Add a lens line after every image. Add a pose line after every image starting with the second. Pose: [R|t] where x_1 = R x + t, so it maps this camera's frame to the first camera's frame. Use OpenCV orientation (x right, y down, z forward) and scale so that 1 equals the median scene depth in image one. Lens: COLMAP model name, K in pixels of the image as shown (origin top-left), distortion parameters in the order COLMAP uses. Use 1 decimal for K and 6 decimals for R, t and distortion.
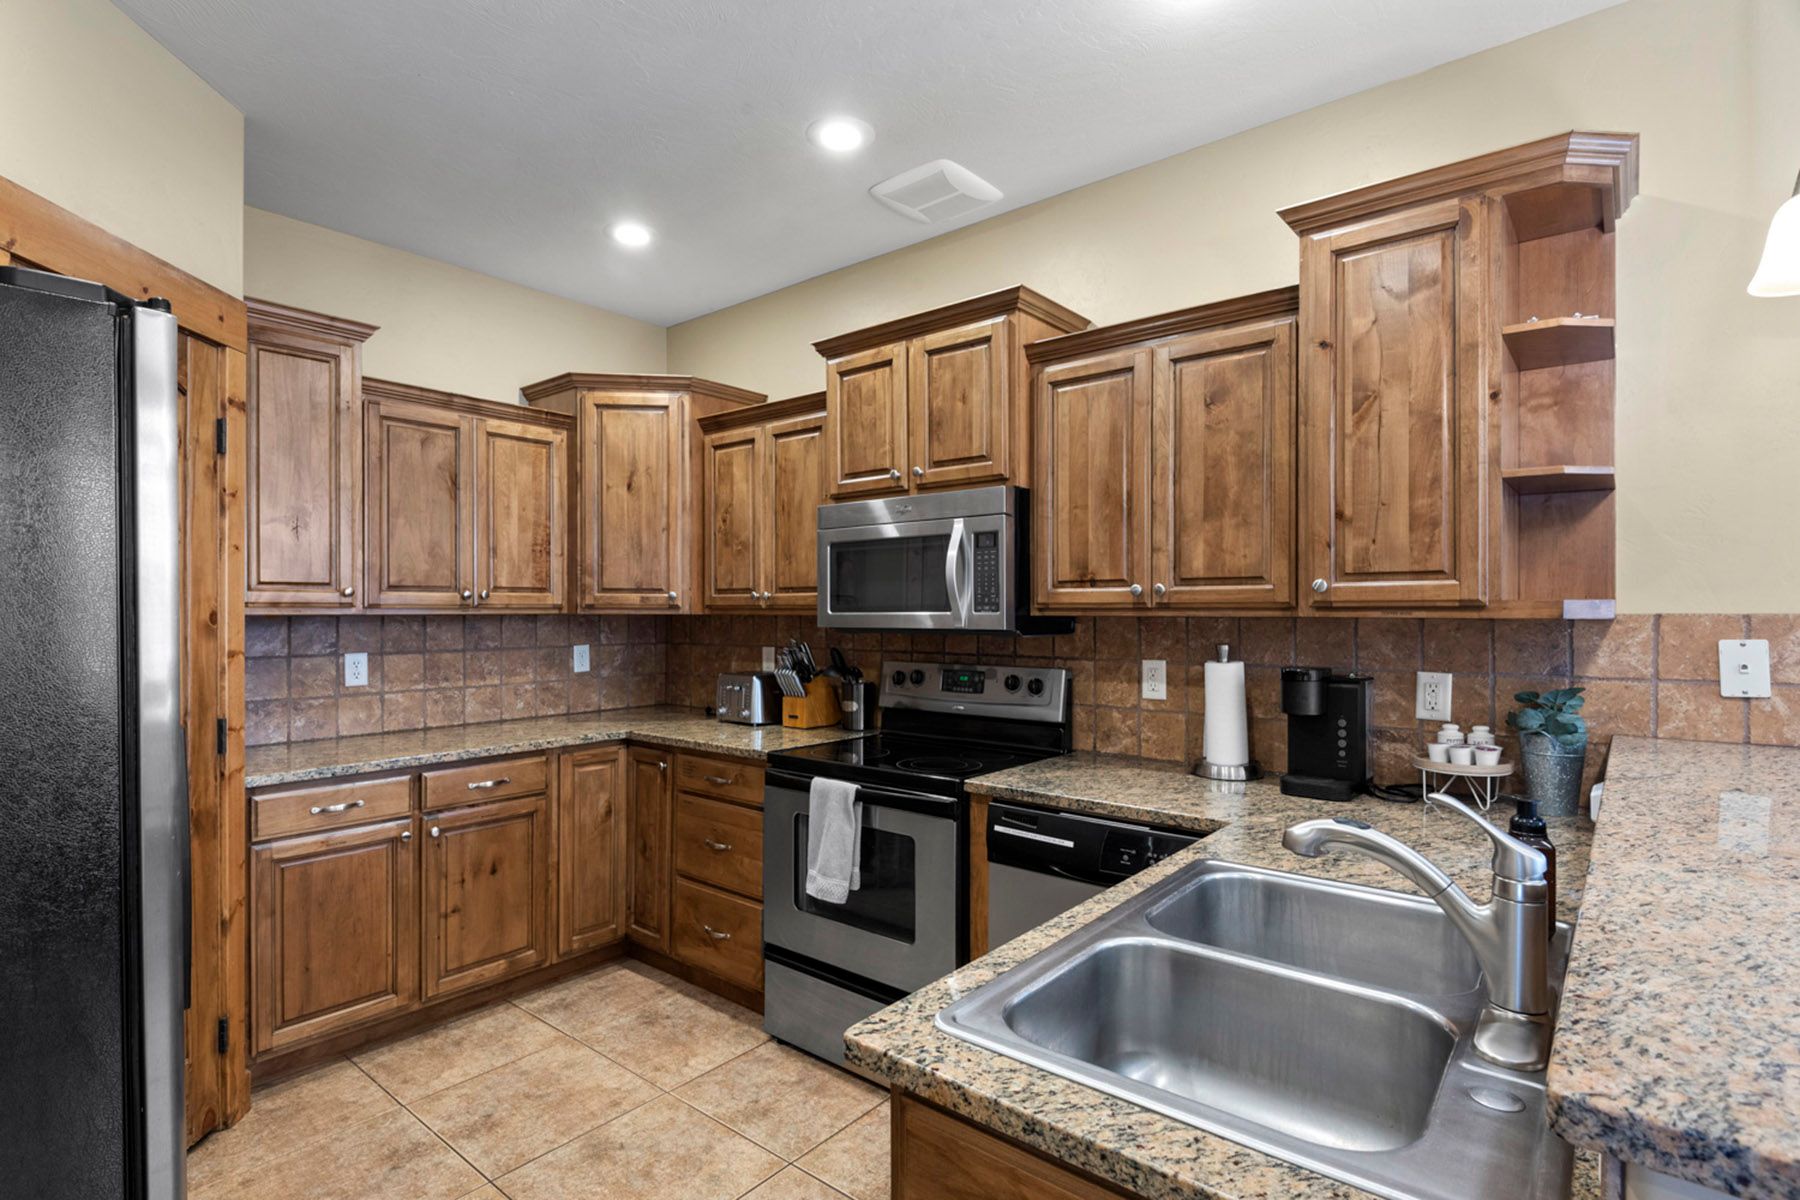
lens RADIAL K [[872.2, 0, 913.3], [0, 872.2, 616.9], [0, 0, 1]] dist [0.016963, -0.012036]
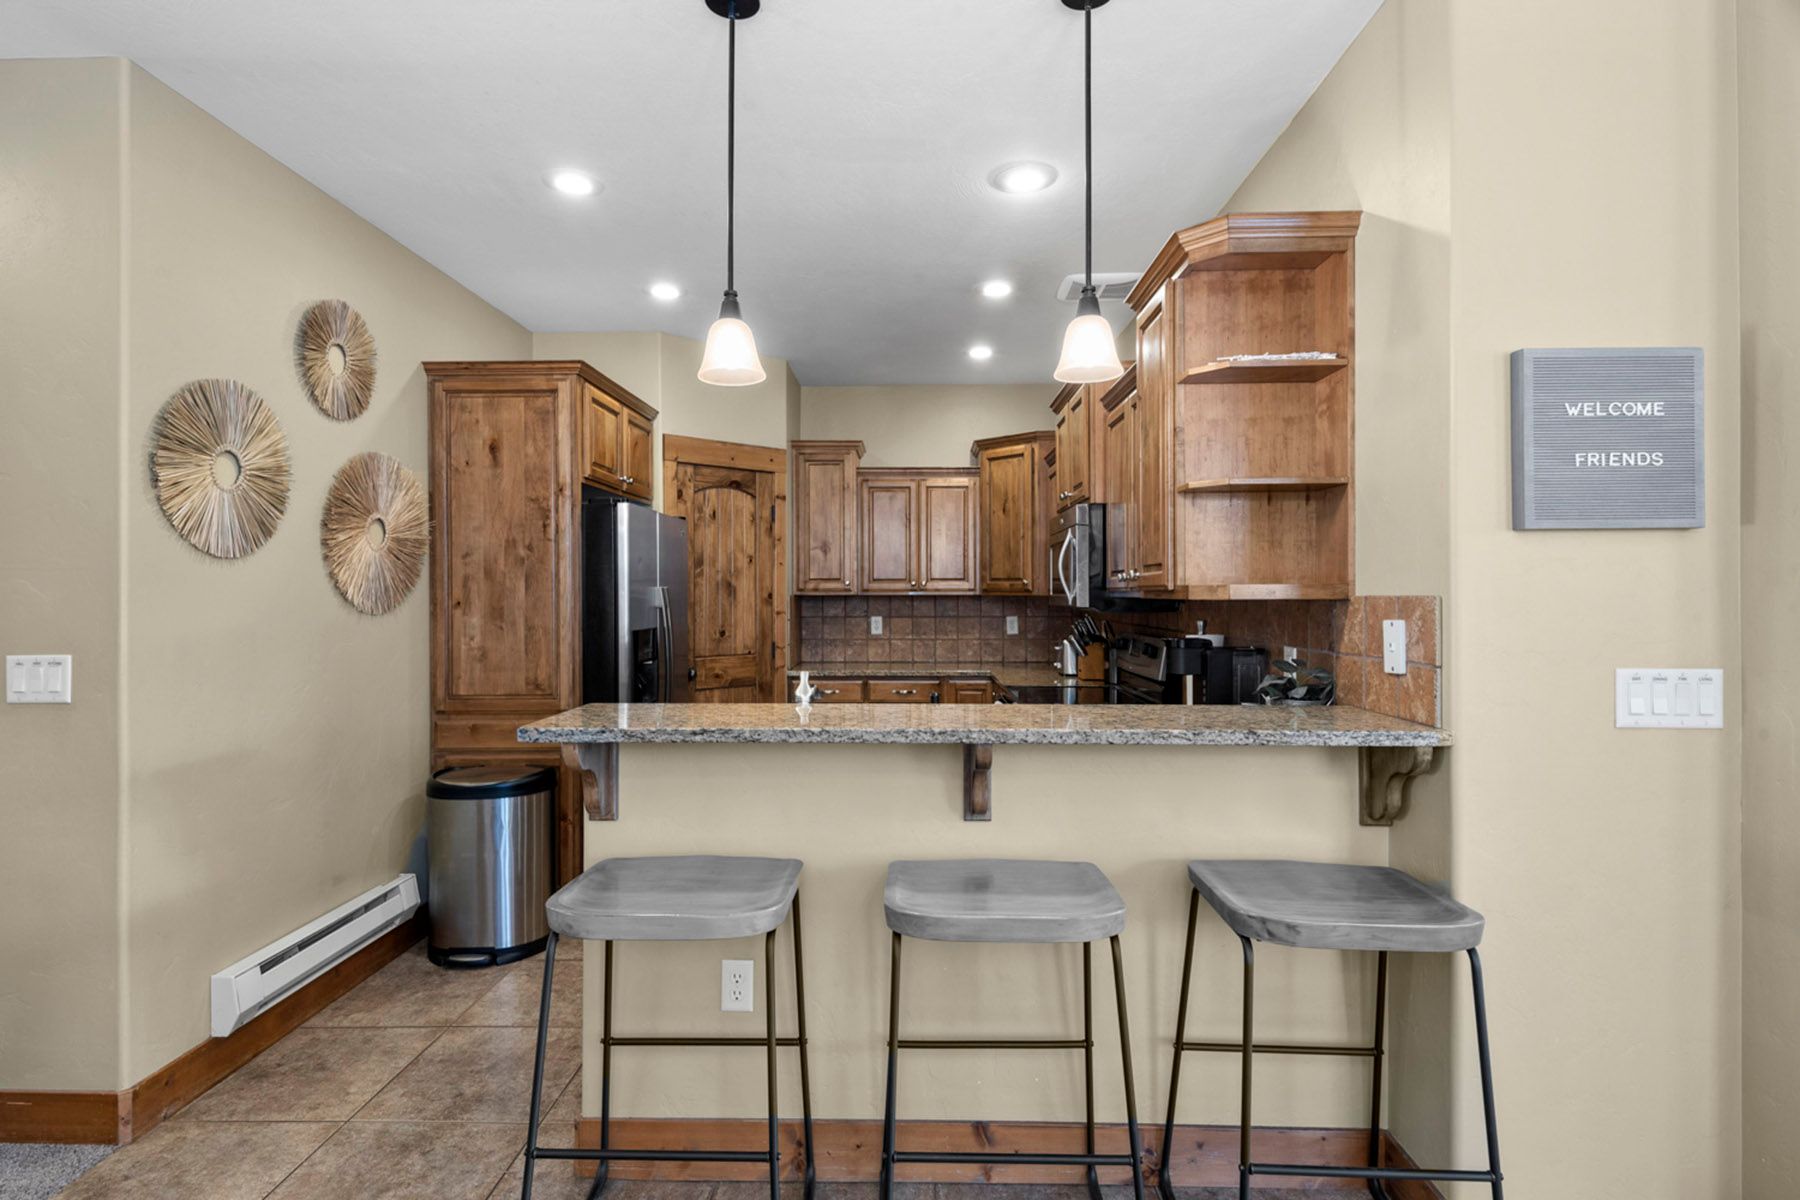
lens RADIAL K [[872.2, 0, 903.7], [0, 872.2, 588.8], [0, 0, 1]] dist [0.016963, -0.012036]
pose [[0.622890, -0.003012, -0.782304, 0.874833], [-0.005251, 0.999954, -0.008031, -0.001046], [0.782292, 0.009111, 0.622845, -0.080889]]
